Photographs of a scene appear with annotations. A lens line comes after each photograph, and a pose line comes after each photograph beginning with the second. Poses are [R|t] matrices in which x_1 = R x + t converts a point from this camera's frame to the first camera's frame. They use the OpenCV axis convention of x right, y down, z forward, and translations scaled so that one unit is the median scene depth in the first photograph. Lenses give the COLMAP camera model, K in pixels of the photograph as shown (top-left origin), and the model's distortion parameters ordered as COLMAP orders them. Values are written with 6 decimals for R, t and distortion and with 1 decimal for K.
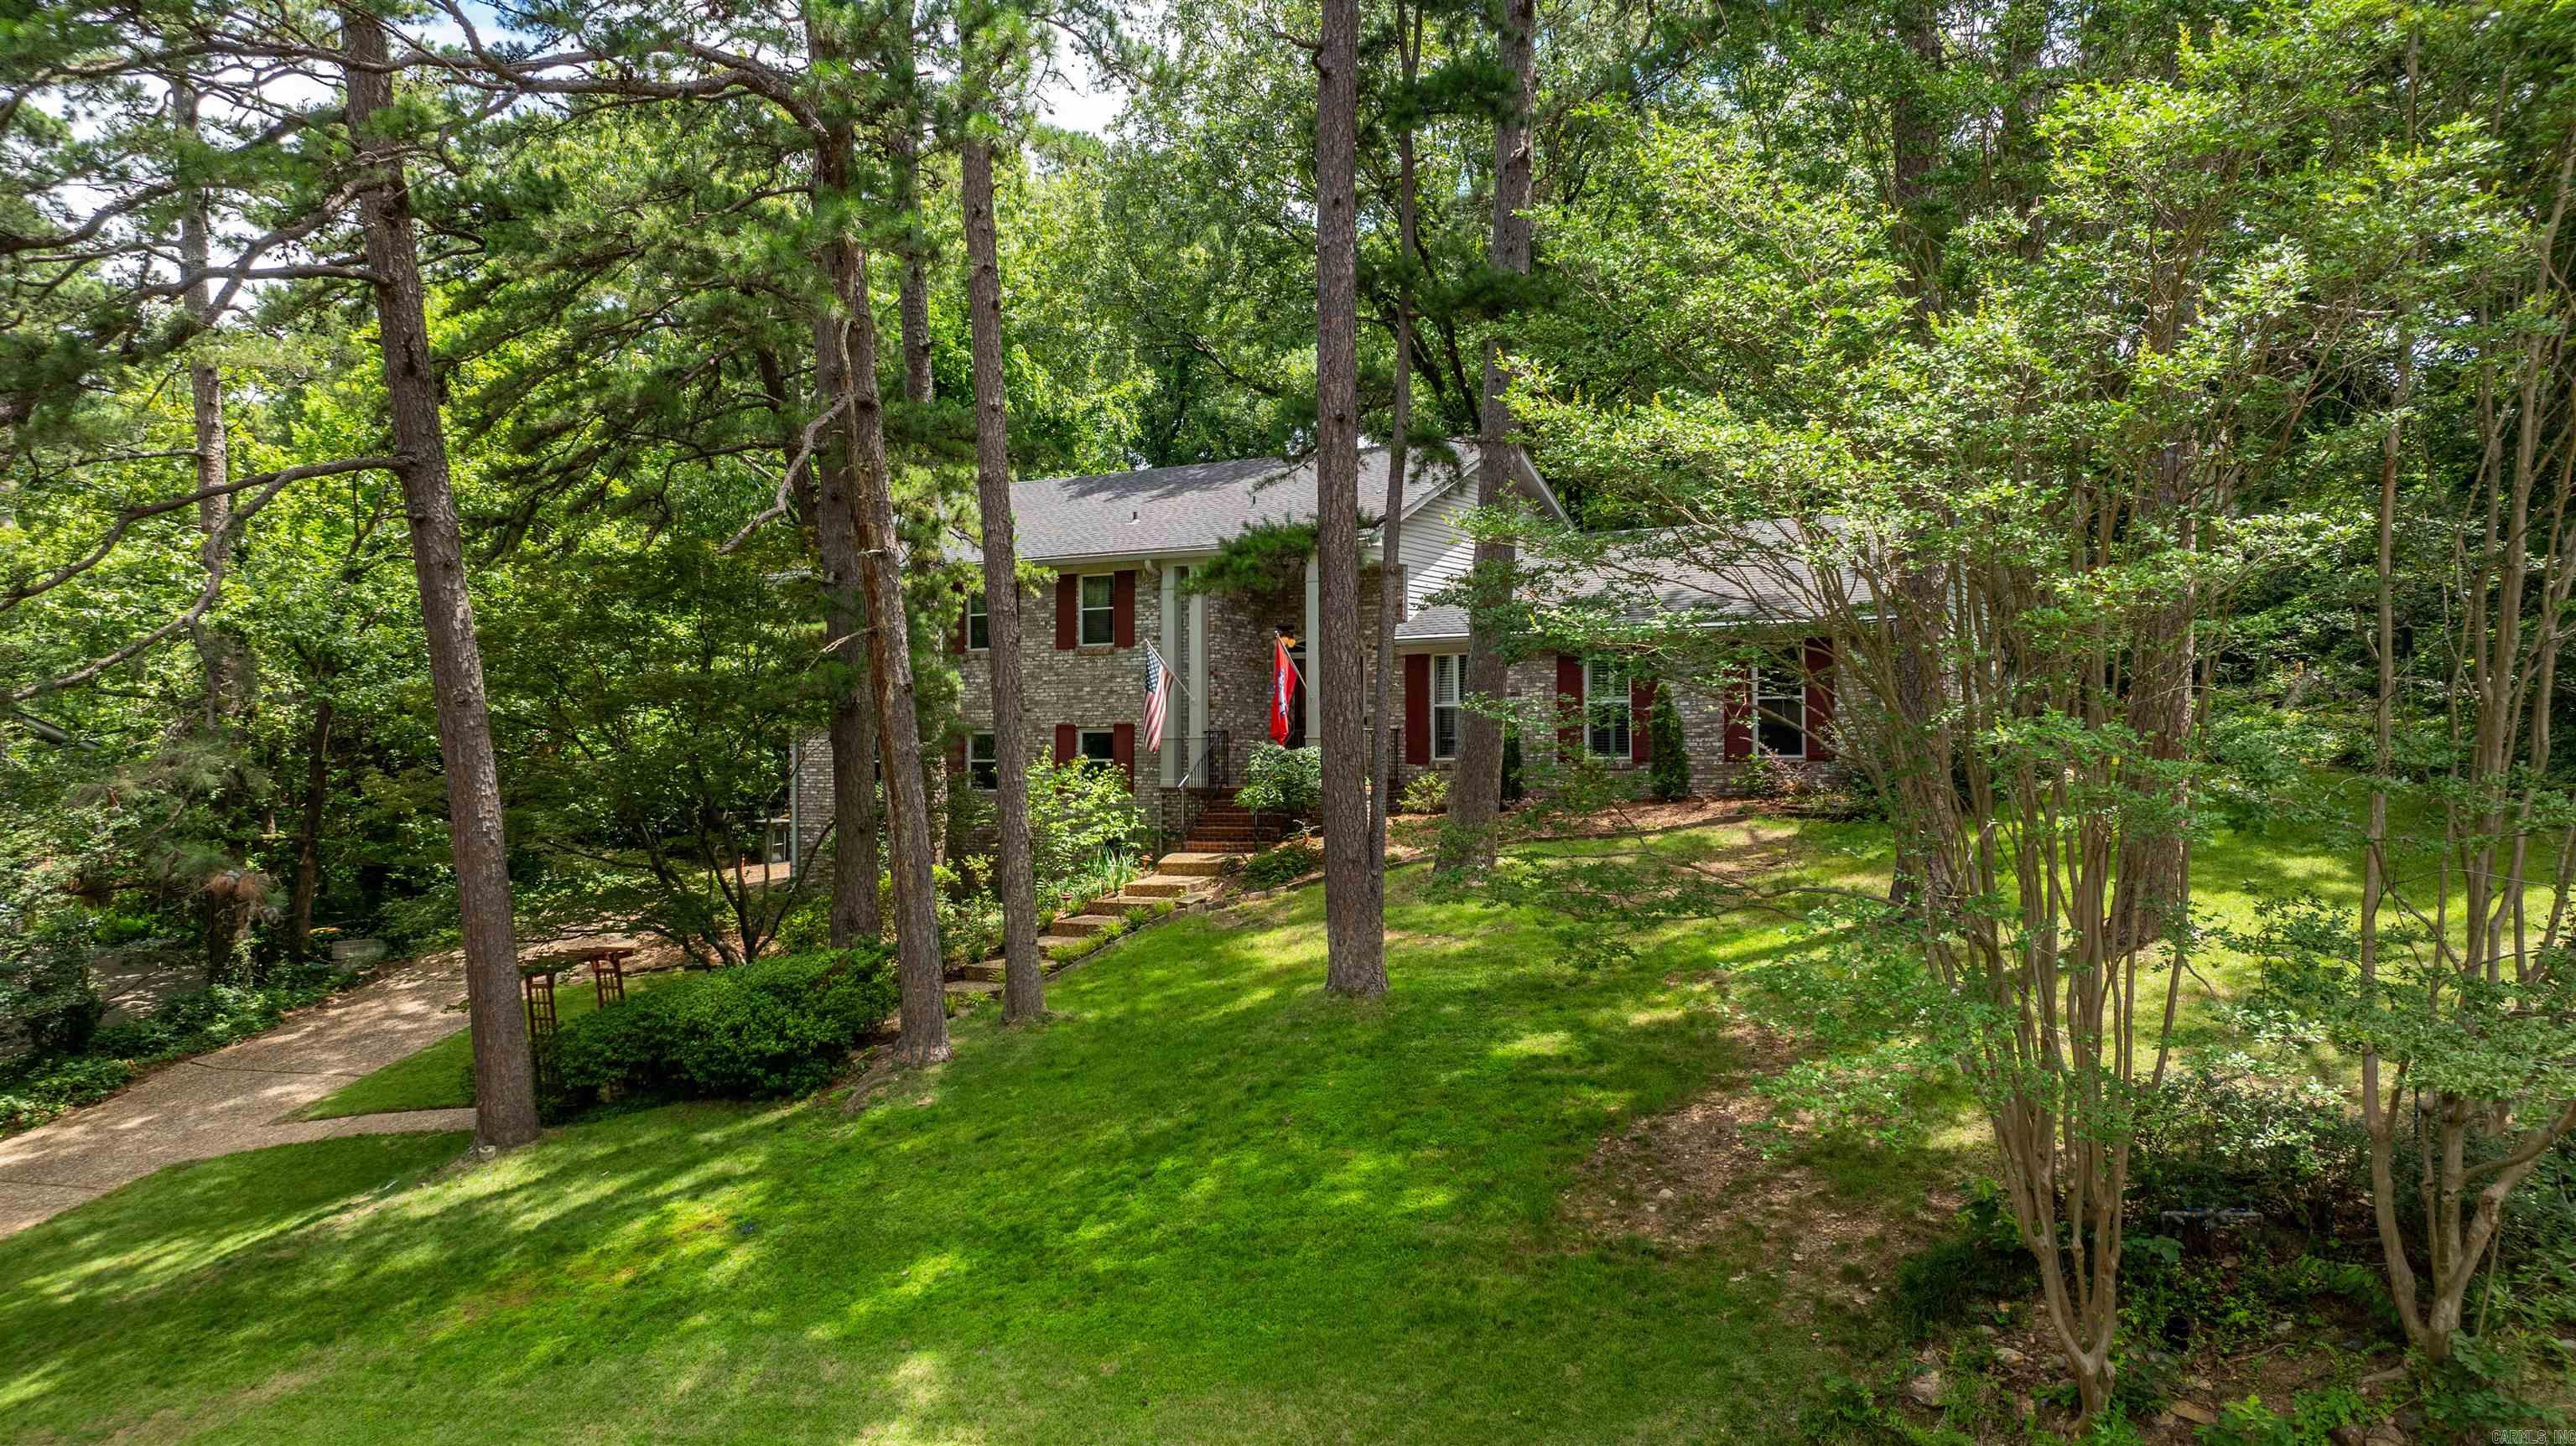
lens RADIAL K [[1803.6, 0, 1291.8], [0, 1803.6, 724.6], [0, 0, 1]] dist [-0.004598, -0.000376]
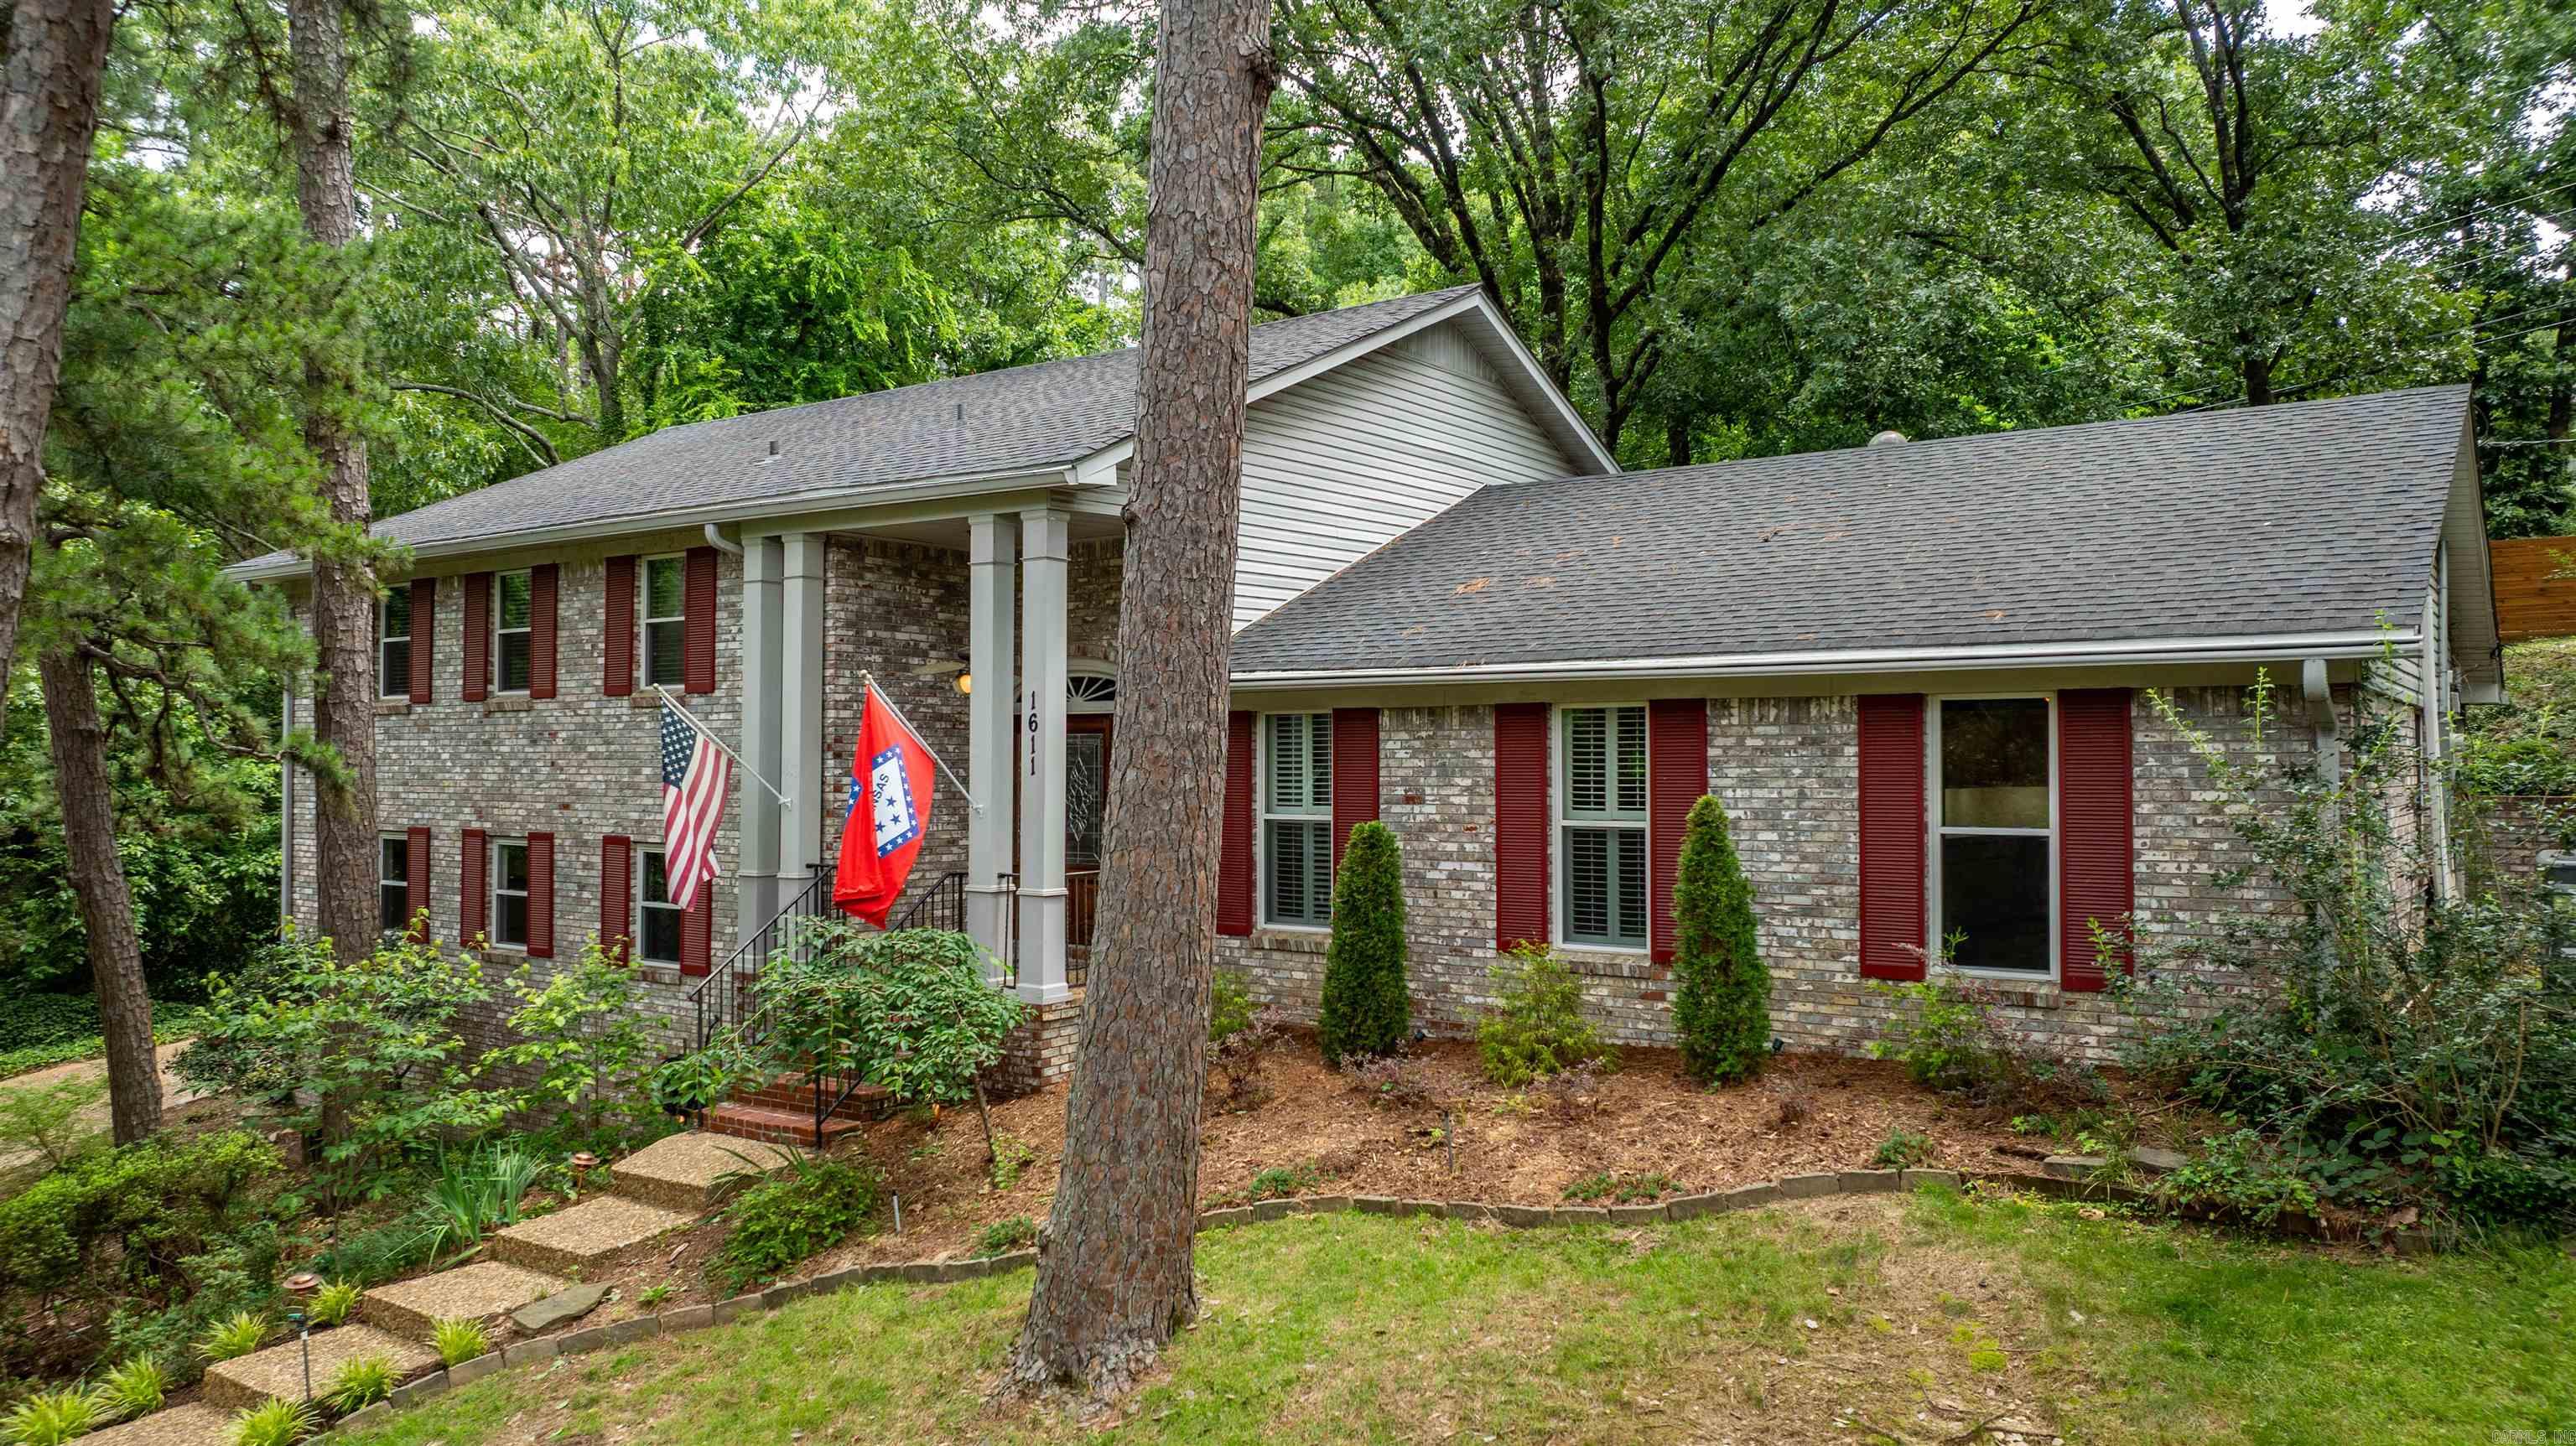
lens RADIAL K [[1803.6, 0, 1281.4], [0, 1803.6, 731.0], [0, 0, 1]] dist [-0.004598, -0.000376]
pose [[0.994167, 0.002087, -0.107829, 0.136699], [-0.001345, 0.999975, 0.006954, -0.036981], [0.107840, -0.006769, 0.994145, 0.510619]]
